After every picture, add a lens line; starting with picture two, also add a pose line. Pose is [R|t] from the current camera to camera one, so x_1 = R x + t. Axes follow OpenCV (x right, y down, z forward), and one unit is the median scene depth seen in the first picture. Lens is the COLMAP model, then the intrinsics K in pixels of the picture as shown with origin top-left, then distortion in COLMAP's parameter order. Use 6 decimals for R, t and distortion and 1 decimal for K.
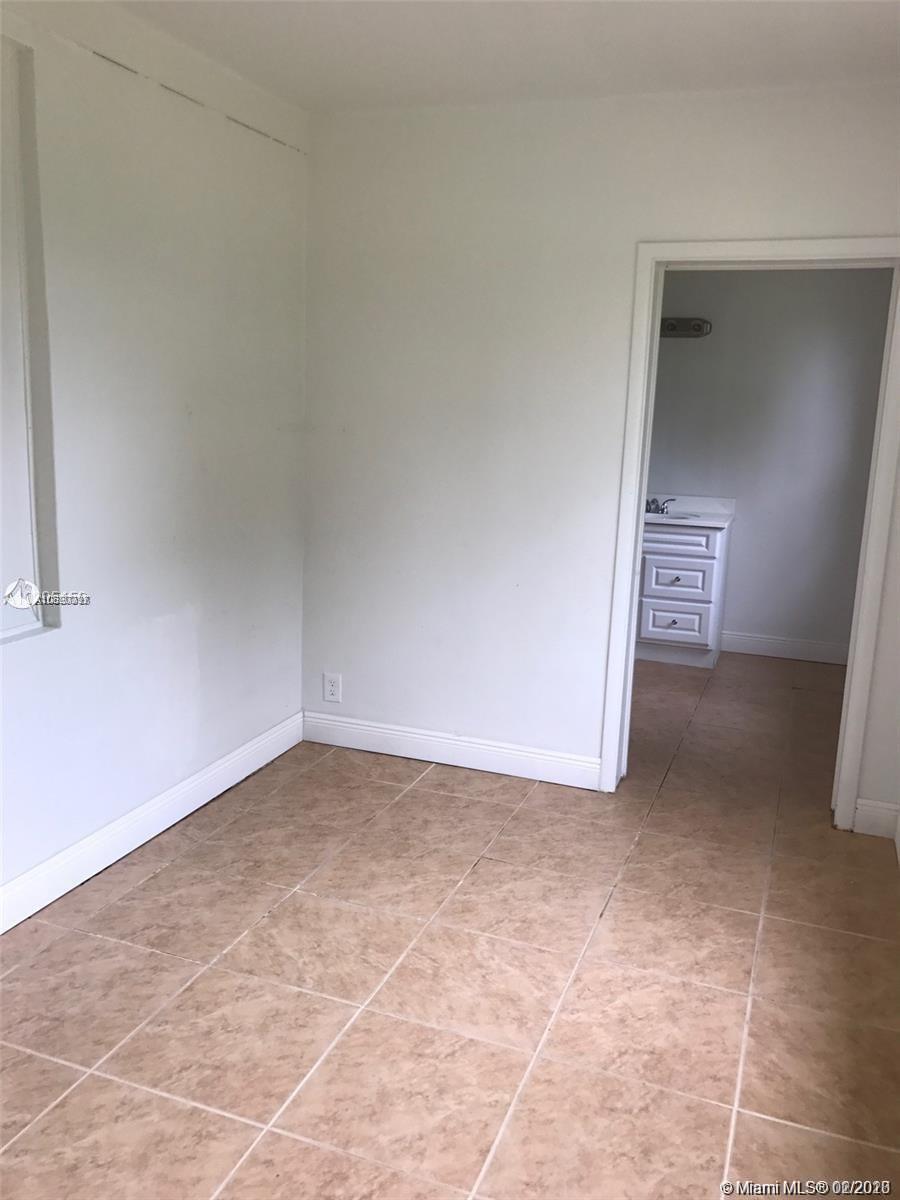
lens RADIAL K [[991.6, 0, 449.5], [0, 991.6, 600.7], [0, 0, 1]] dist [0.008933, 0.015101]
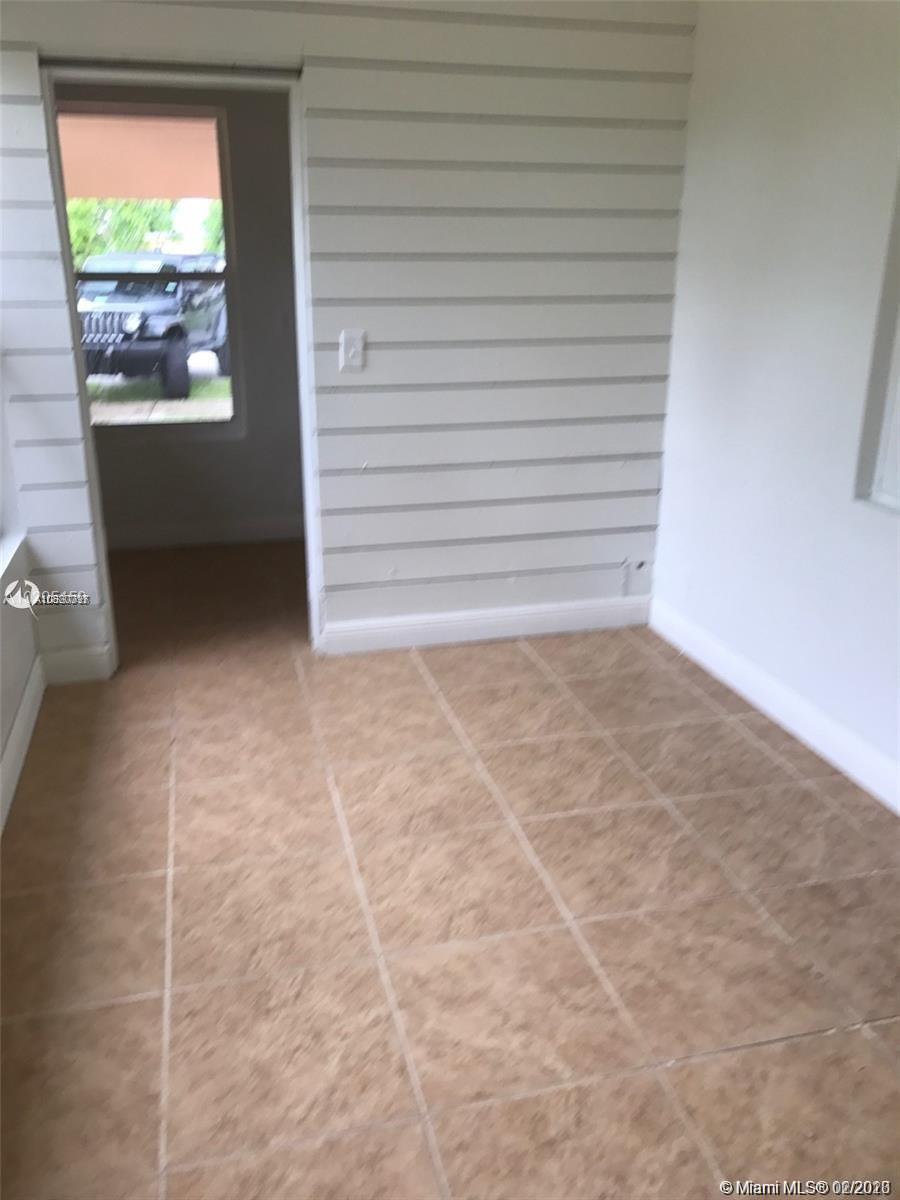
lens RADIAL K [[991.6, 0, 449.8], [0, 991.6, 599.0], [0, 0, 1]] dist [0.008933, 0.015101]
pose [[-0.818983, 0.146310, -0.554851, 0.471383], [-0.147631, 0.880672, 0.450136, -0.253722], [0.554501, 0.450567, -0.699656, 1.442190]]
